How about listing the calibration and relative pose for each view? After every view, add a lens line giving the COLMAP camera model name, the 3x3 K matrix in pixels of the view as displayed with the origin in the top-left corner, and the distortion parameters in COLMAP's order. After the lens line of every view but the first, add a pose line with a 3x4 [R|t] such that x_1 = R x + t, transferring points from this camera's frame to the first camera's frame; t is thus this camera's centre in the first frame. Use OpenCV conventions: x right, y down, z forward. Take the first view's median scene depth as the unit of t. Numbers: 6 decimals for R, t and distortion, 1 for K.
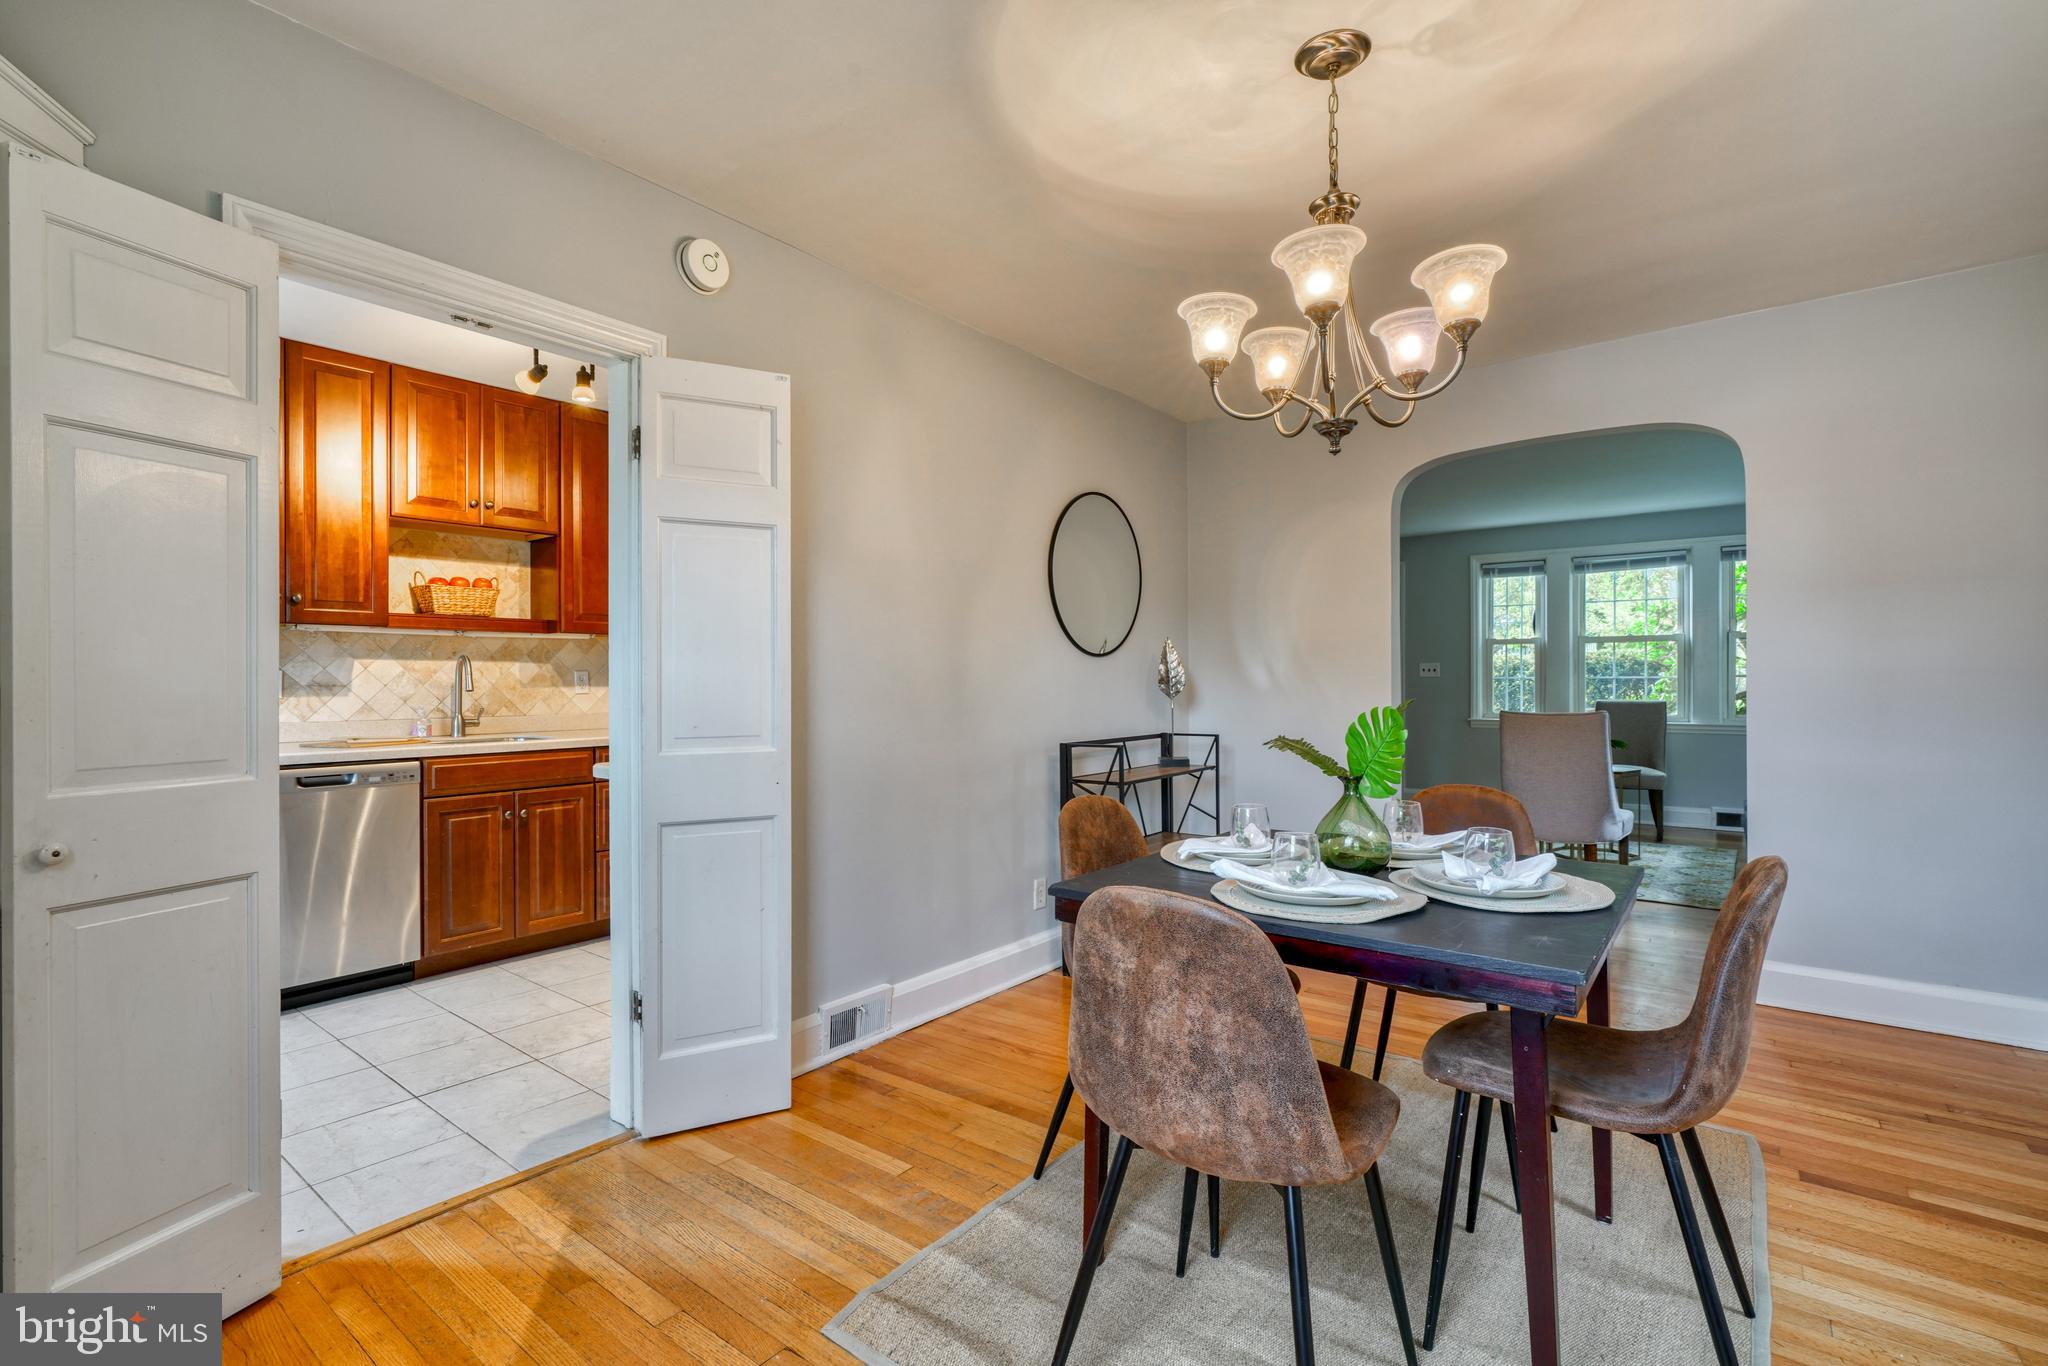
lens RADIAL K [[946.1, 0, 1023.7], [0, 946.1, 679.6], [0, 0, 1]] dist [-0.010899, 0.005681]
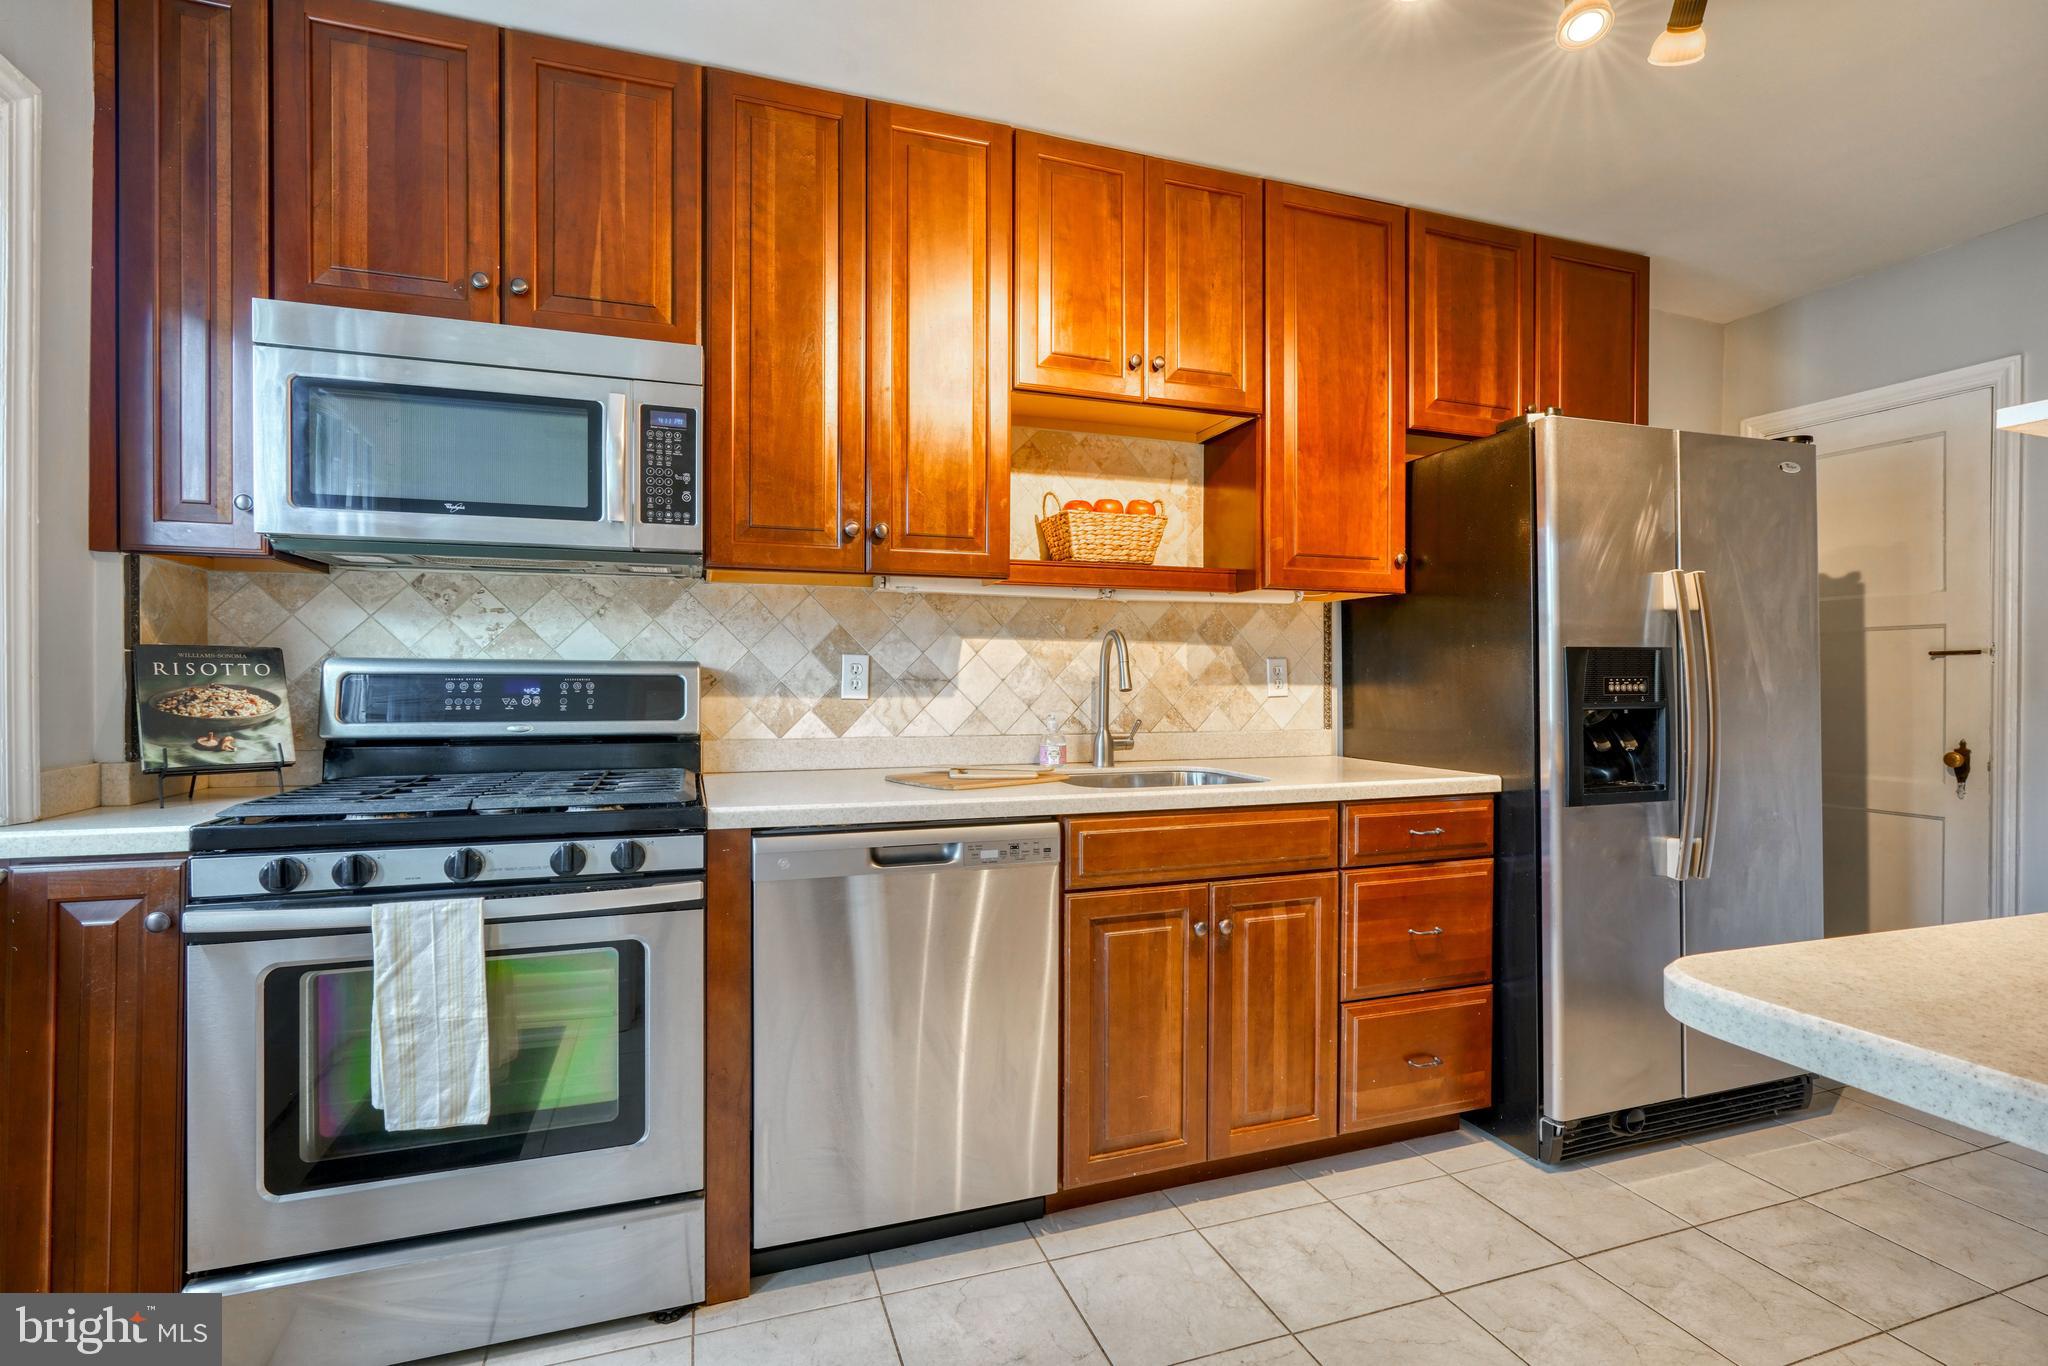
lens RADIAL K [[946.1, 0, 1042.8], [0, 946.1, 678.3], [0, 0, 1]] dist [-0.010899, 0.005681]
pose [[0.856674, 0.005166, -0.515832, -0.331772], [-0.005221, 0.999985, 0.001342, 0.003998], [0.515831, 0.001543, 0.856689, 0.477370]]
